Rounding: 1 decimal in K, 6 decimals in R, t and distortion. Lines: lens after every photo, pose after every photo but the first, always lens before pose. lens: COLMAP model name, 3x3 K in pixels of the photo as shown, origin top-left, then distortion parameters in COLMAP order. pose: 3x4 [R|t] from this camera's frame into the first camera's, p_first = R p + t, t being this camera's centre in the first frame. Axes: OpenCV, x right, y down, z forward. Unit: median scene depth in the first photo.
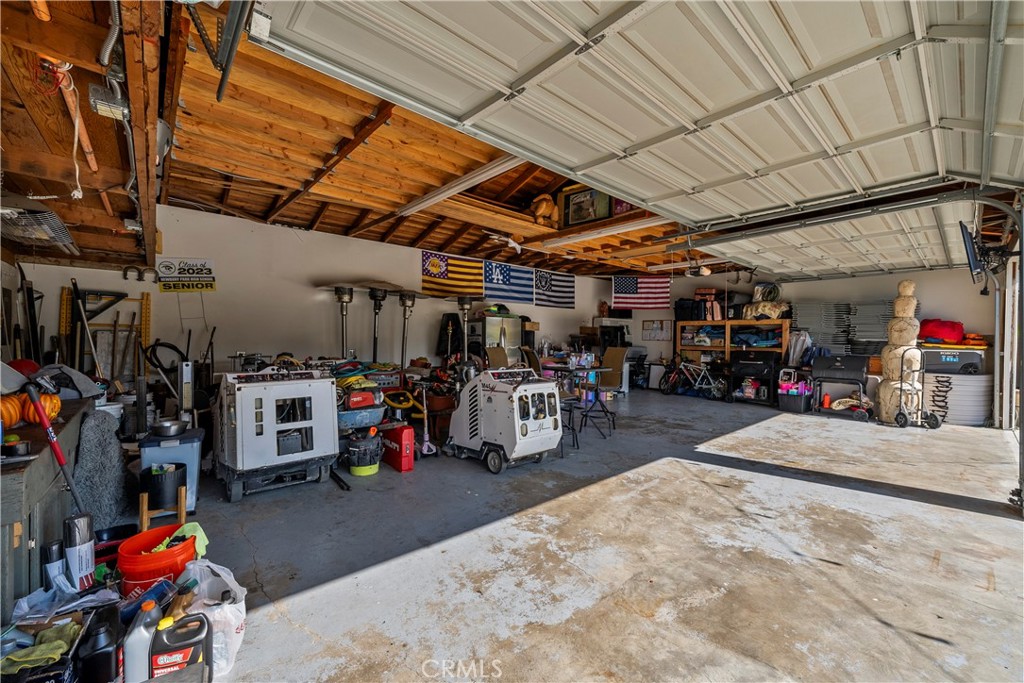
lens RADIAL K [[410.4, 0, 511.4], [0, 410.4, 344.9], [0, 0, 1]] dist [-0.000456, -0.000724]
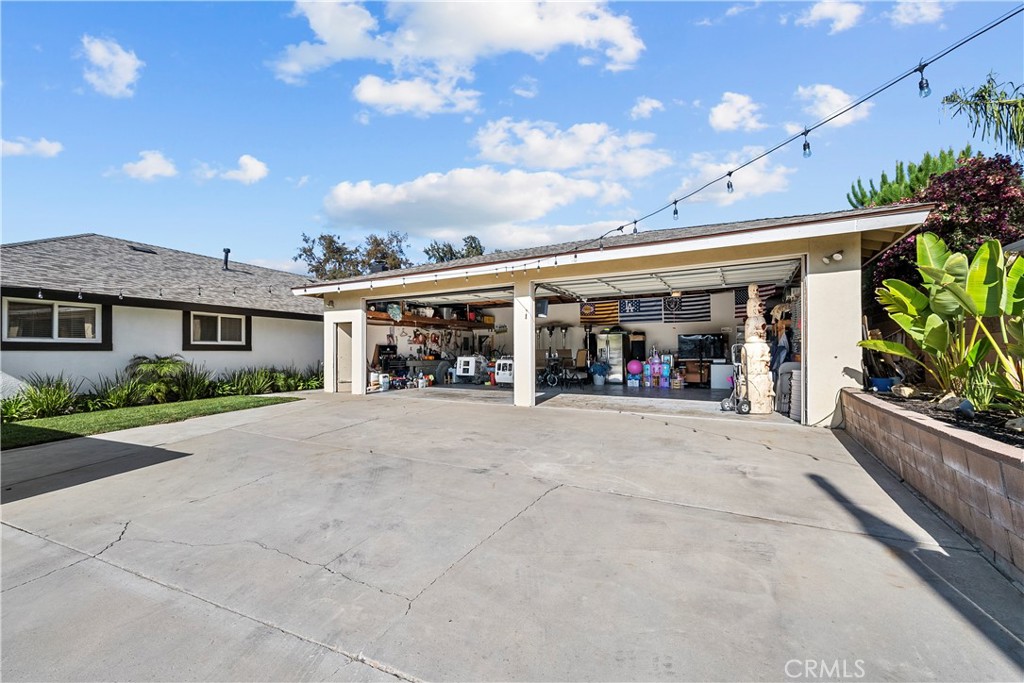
lens RADIAL K [[410.4, 0, 500.4], [0, 410.4, 366.7], [0, 0, 1]] dist [-0.000456, -0.000724]
pose [[0.310993, 0.021672, -0.950165, 1.946757], [-0.008515, 0.999763, 0.020016, 0.054085], [0.950374, 0.001866, 0.311104, -0.000782]]
